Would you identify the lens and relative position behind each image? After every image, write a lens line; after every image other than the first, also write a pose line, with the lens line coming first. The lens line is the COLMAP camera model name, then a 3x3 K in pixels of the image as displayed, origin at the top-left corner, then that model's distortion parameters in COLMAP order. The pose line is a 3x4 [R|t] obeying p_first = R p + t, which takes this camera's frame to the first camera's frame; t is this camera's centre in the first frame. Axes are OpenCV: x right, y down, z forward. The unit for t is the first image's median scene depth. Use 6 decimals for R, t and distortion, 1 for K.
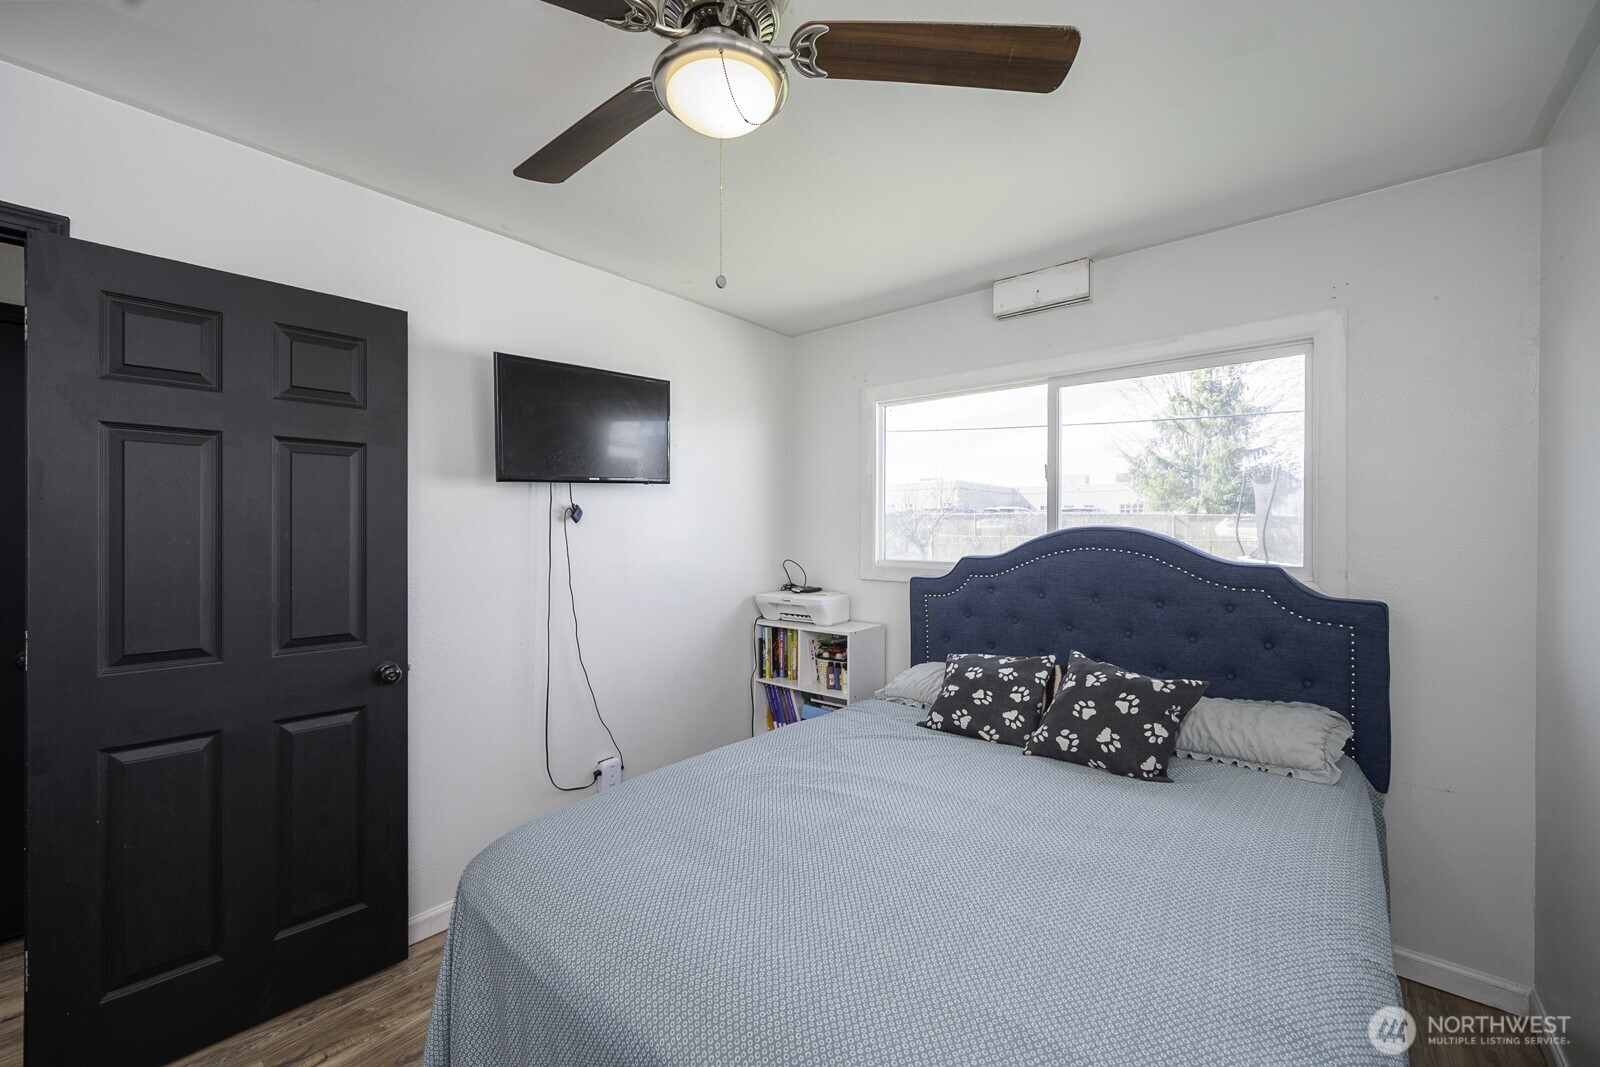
lens RADIAL K [[638.7, 0, 804.7], [0, 638.7, 529.0], [0, 0, 1]] dist [0.000522, 0.000004]
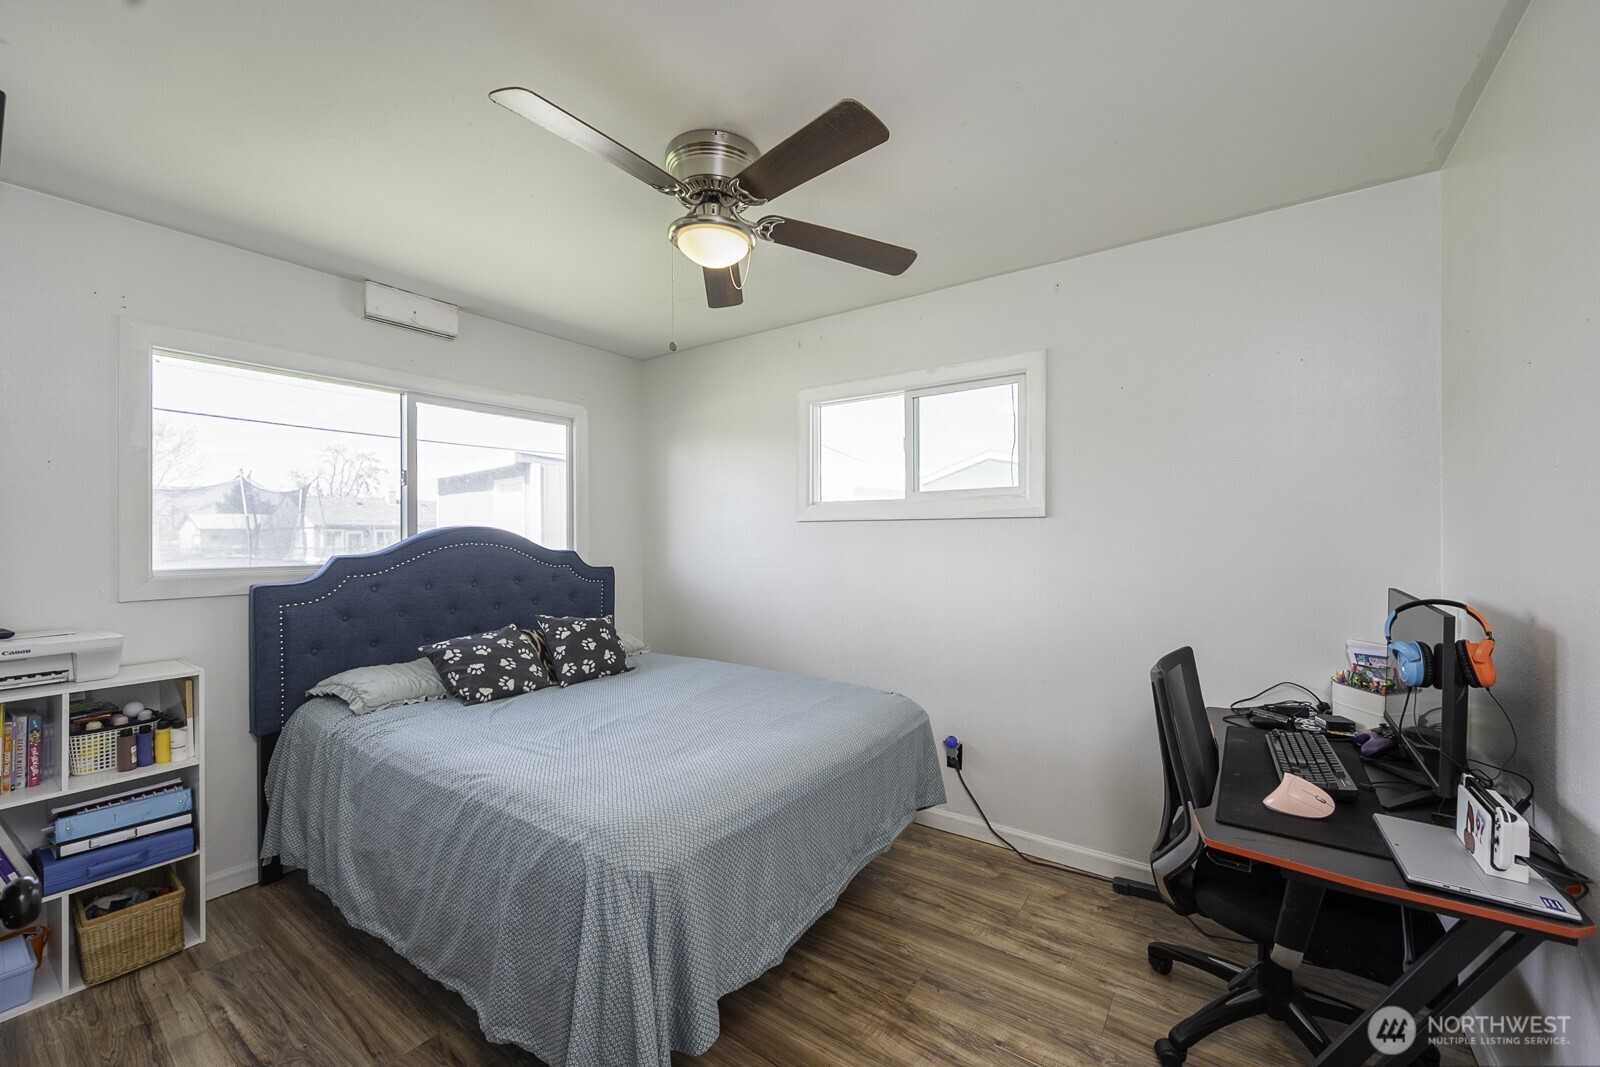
lens RADIAL K [[638.7, 0, 804.7], [0, 638.7, 529.0], [0, 0, 1]] dist [0.000522, 0.000004]
pose [[-0.098794, 0.007026, 0.995083, -0.794233], [0.001874, 0.999975, -0.006875, 0.010594], [-0.995106, 0.001185, -0.098805, 0.437105]]
